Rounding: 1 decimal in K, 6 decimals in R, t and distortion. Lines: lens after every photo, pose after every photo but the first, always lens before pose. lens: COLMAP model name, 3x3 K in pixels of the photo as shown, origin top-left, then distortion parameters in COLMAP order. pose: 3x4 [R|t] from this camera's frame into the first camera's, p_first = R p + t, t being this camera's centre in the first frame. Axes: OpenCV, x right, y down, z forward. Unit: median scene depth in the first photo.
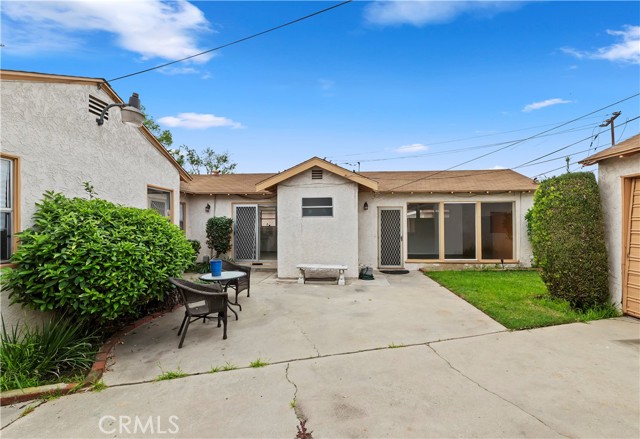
lens RADIAL K [[268.5, 0, 333.4], [0, 268.5, 225.3], [0, 0, 1]] dist [-0.000822, -0.000094]
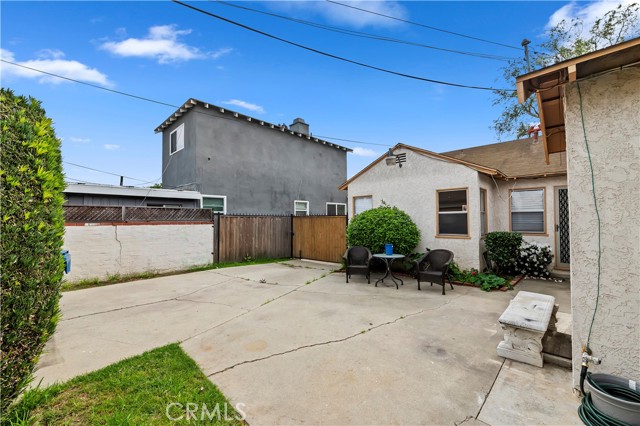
lens RADIAL K [[262.2, 0, 317.9], [0, 262.2, 216.3], [0, 0, 1]] dist [-0.001050, -0.000139]
pose [[-0.660171, -0.003062, -0.751110, 0.505445], [0.011931, 0.999823, -0.014562, -0.000980], [0.751021, -0.018574, -0.660017, 0.970541]]
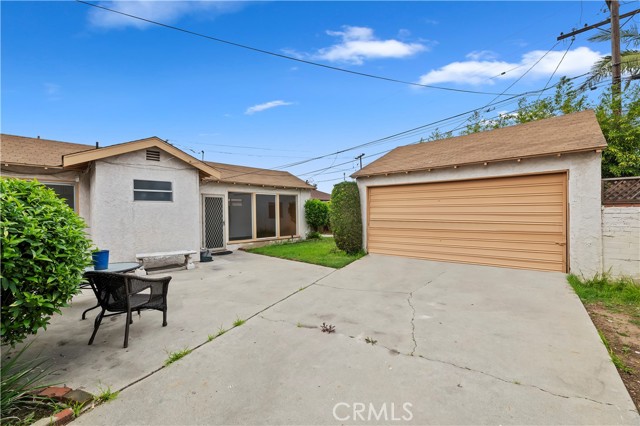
lens RADIAL K [[256.2, 0, 320.0], [0, 256.2, 213.0], [0, 0, 1]] dist [-0.000811, -0.000079]
pose [[0.656783, -0.003990, 0.754069, -0.347810], [0.007439, 0.999972, -0.001189, 0.013271], [-0.754043, 0.006390, 0.656794, -0.007426]]
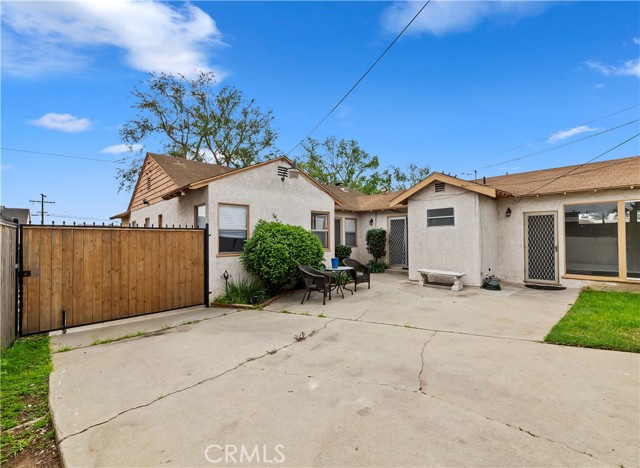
lens RADIAL K [[284.2, 0, 354.9], [0, 284.2, 234.9], [0, 0, 1]] dist [0.000156, 0.000145]
pose [[0.769679, -0.011772, -0.638322, 0.404625], [0.010632, 0.999928, -0.005622, 0.005625], [0.638342, -0.002460, 0.769749, -0.099644]]
